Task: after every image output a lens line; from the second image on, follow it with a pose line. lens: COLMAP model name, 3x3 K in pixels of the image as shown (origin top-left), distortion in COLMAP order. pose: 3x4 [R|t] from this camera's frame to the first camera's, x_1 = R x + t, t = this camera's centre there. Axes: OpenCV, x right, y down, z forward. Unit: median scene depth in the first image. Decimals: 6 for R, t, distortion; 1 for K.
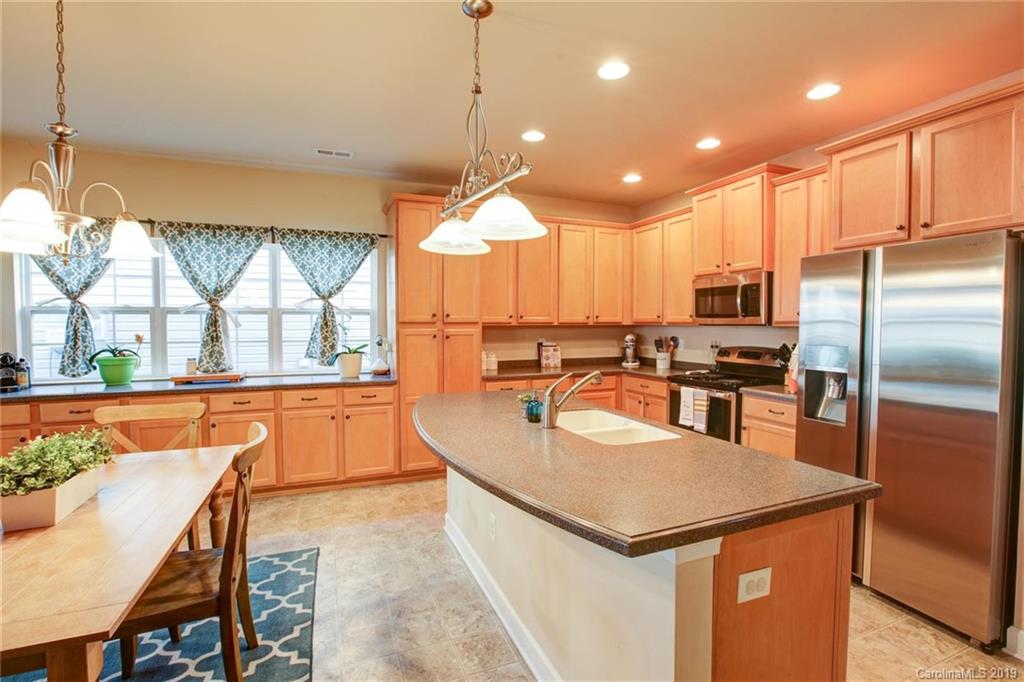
lens RADIAL K [[466.6, 0, 512.0], [0, 466.6, 341.0], [0, 0, 1]] dist [-0.032569, 0.000396]
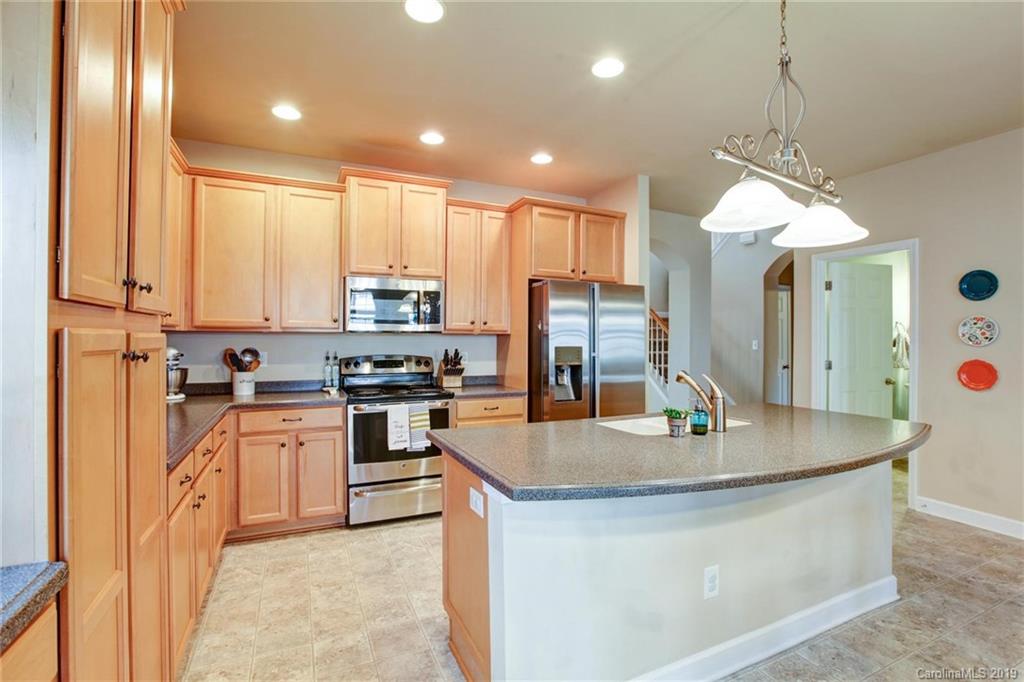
lens RADIAL K [[466.6, 0, 512.0], [0, 466.6, 341.0], [0, 0, 1]] dist [-0.032569, 0.000396]
pose [[-0.034929, -0.002088, 0.999388, -0.463421], [0.033876, 0.999421, 0.003272, -0.011808], [-0.998815, 0.033970, -0.034838, 0.785228]]
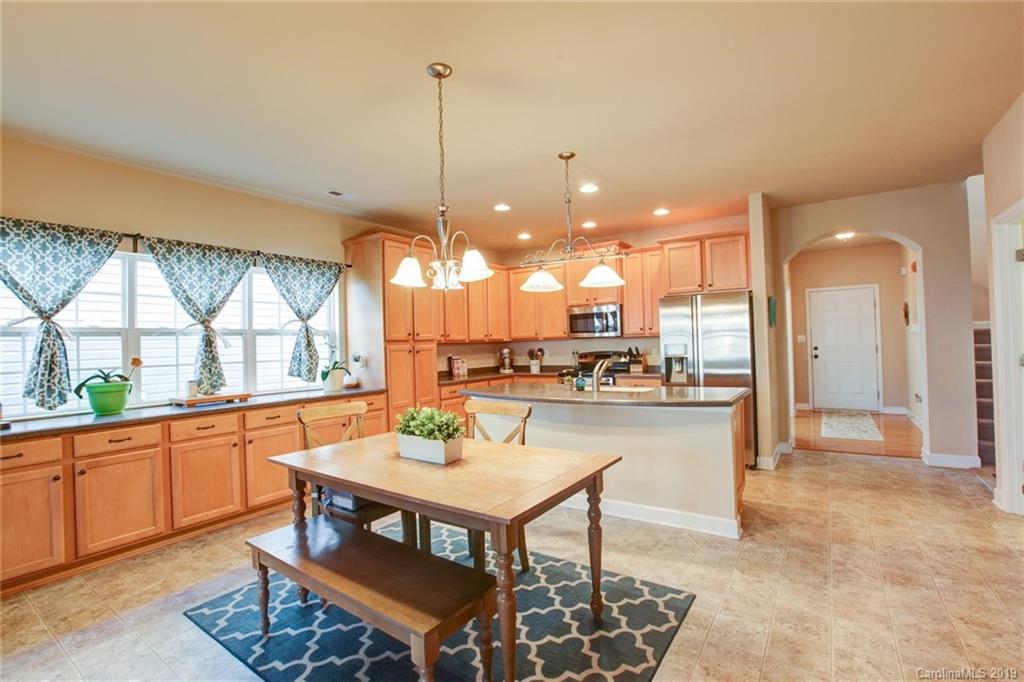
lens RADIAL K [[466.6, 0, 512.0], [0, 466.6, 341.0], [0, 0, 1]] dist [-0.032569, 0.000396]
pose [[0.837921, -0.020453, 0.545408, -0.617367], [0.049988, 0.997973, -0.039373, 0.024599], [-0.543498, 0.060255, 0.837245, -0.169981]]
